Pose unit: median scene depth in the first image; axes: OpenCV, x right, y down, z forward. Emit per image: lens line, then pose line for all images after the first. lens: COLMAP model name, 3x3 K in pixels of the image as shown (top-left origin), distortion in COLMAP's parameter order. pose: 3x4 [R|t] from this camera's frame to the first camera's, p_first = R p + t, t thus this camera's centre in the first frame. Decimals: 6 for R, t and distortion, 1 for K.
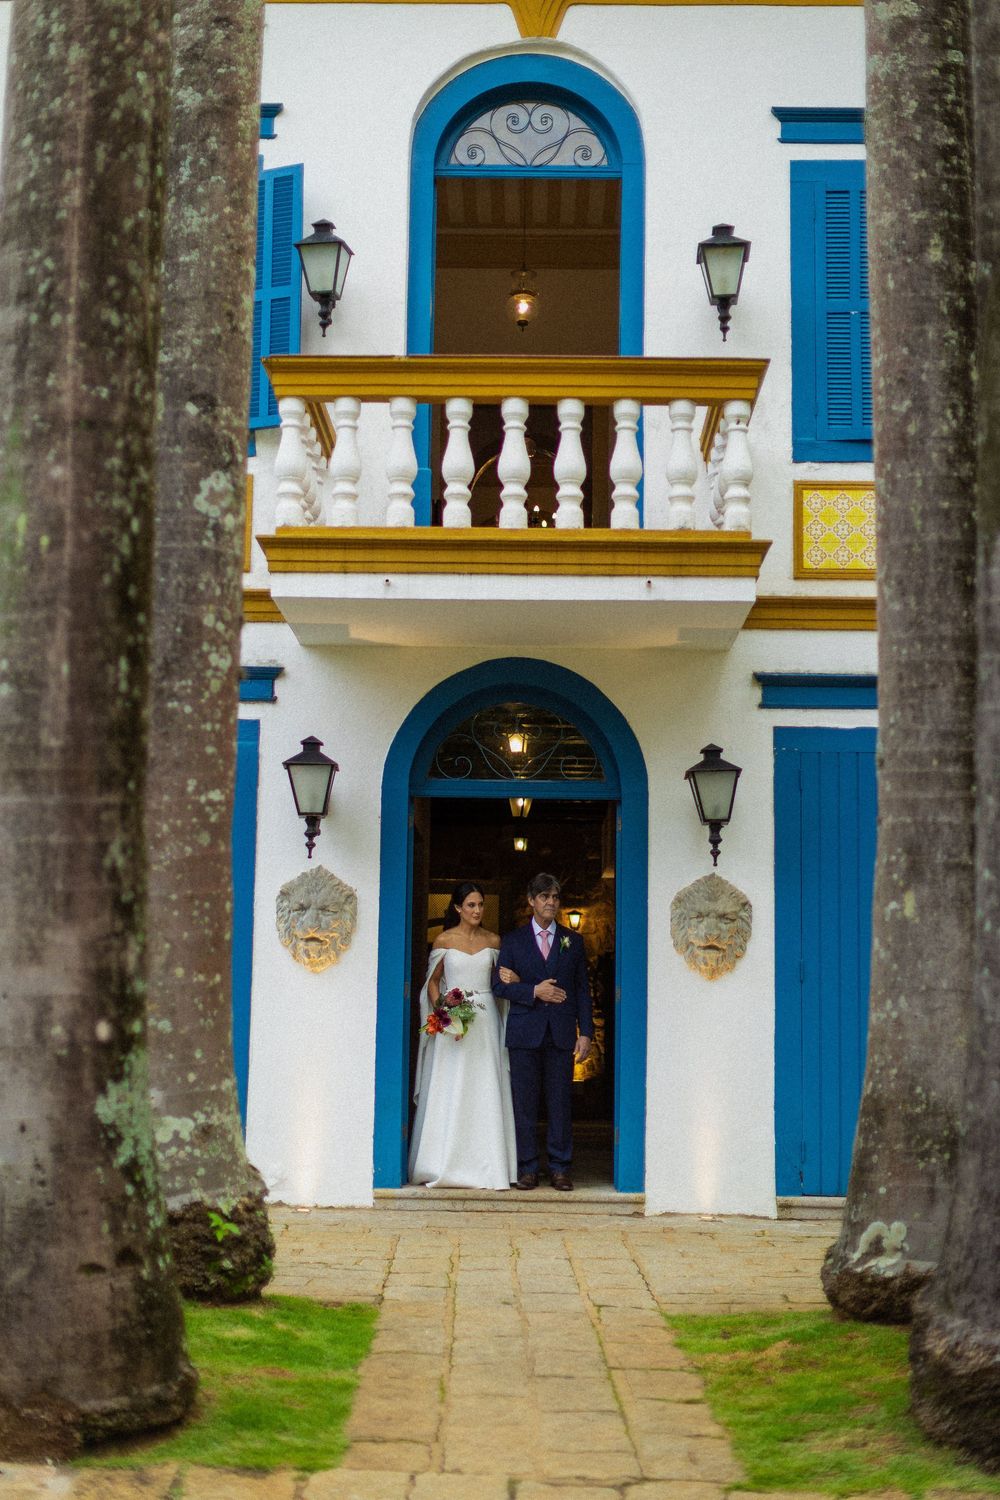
lens RADIAL K [[2216.8, 0, 500.0], [0, 2216.8, 750.0], [0, 0, 1]] dist [-0.027151, 0.009520]
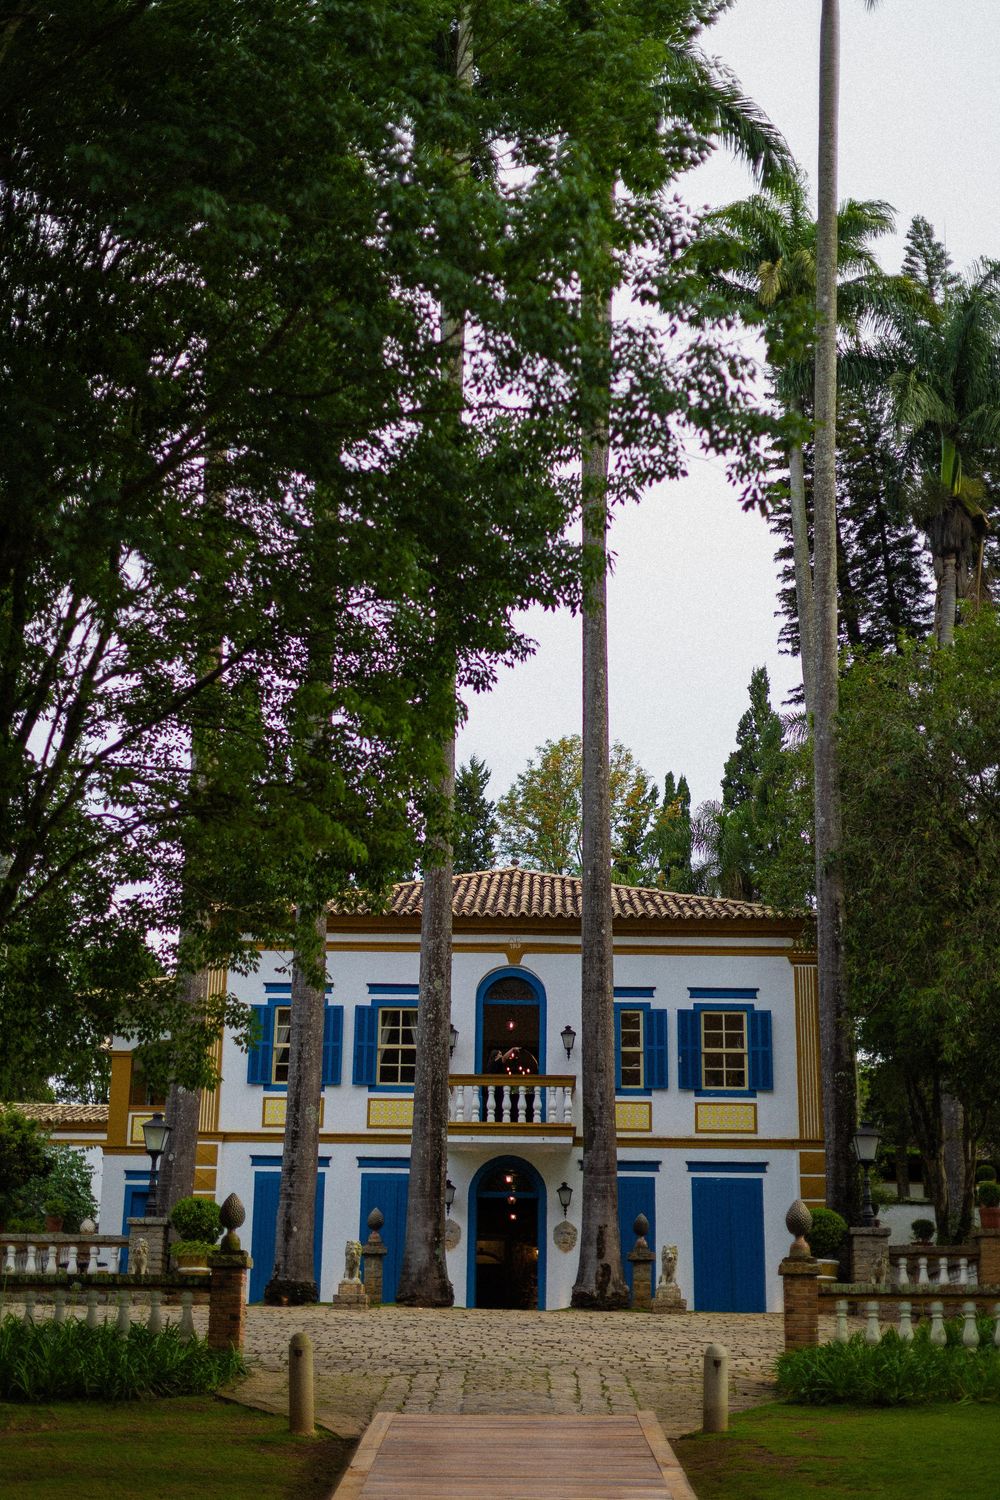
lens RADIAL K [[2216.8, 0, 500.0], [0, 2216.8, 750.0], [0, 0, 1]] dist [-0.027151, 0.009520]
pose [[0.999994, -0.001585, -0.003232, 0.008054], [0.001001, 0.984858, -0.173360, -0.071273], [0.003458, 0.173355, 0.984853, -2.656809]]
